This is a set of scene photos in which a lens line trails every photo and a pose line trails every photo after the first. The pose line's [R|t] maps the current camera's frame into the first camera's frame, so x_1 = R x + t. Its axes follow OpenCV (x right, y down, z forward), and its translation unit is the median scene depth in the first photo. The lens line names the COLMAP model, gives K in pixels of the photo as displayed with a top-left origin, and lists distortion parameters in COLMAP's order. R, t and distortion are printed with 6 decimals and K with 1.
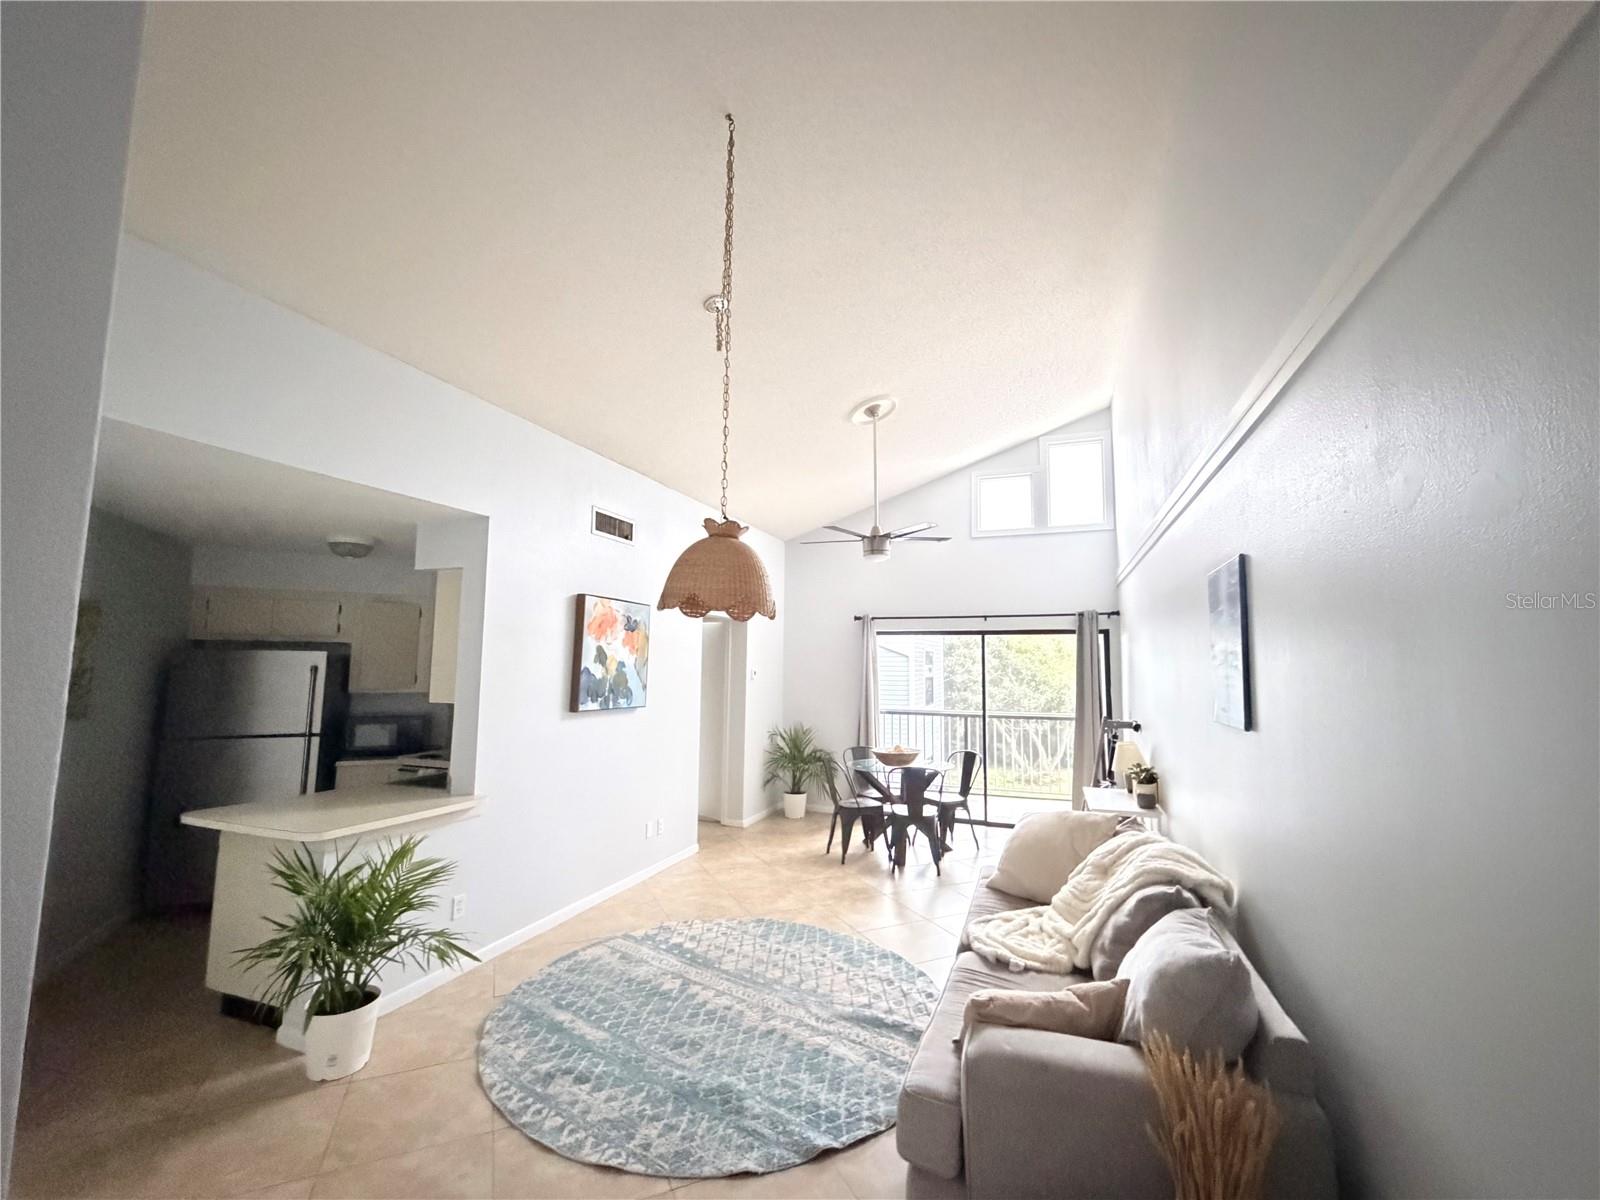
lens RADIAL K [[666.6, 0, 799.3], [0, 666.6, 600.6], [0, 0, 1]] dist [0.000022, 0.000263]
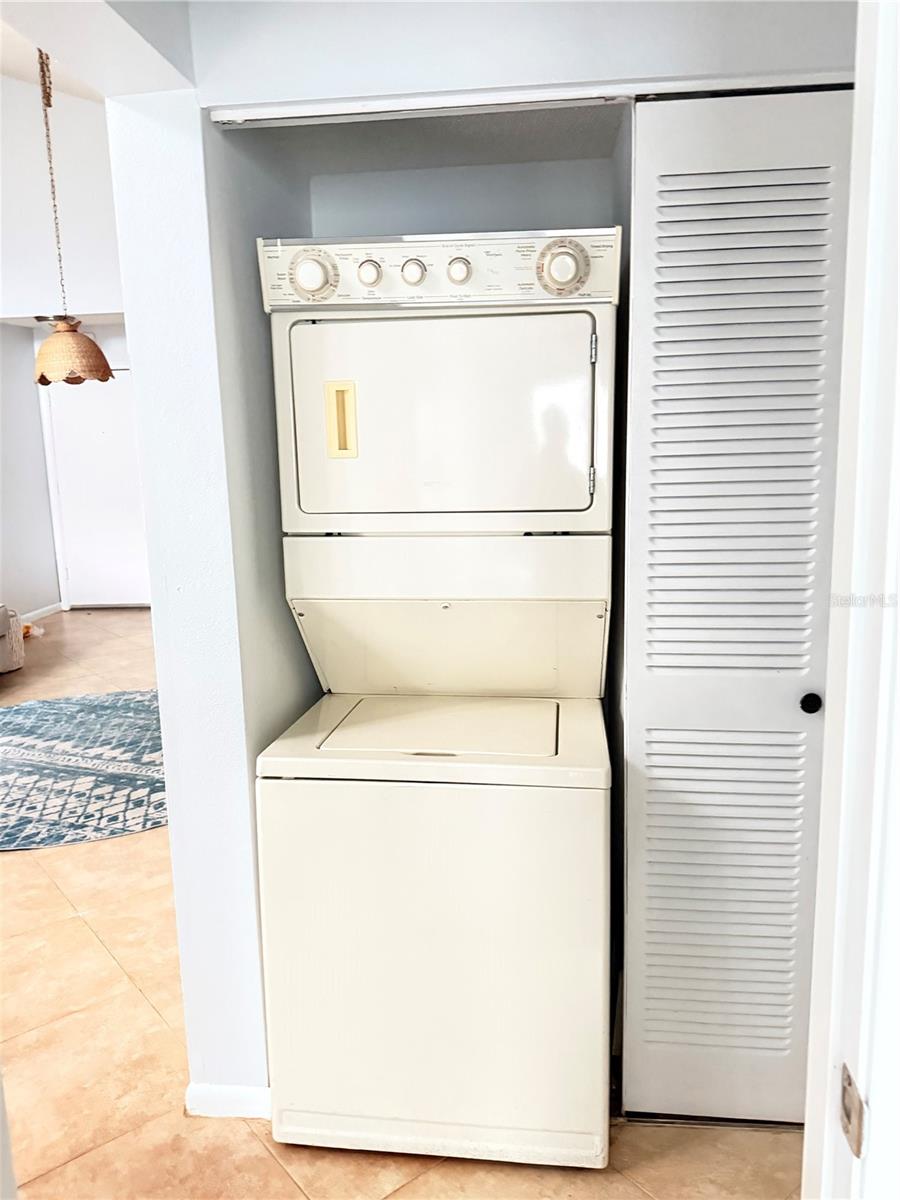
lens RADIAL K [[904.6, 0, 450.0], [0, 904.6, 600.0], [0, 0, 1]] dist [0.003685, -0.001337]
pose [[-0.969148, 0.058944, -0.239326, -0.274350], [0.039728, 0.995645, 0.084338, 0.244955], [0.243255, 0.072228, -0.967269, 2.073542]]
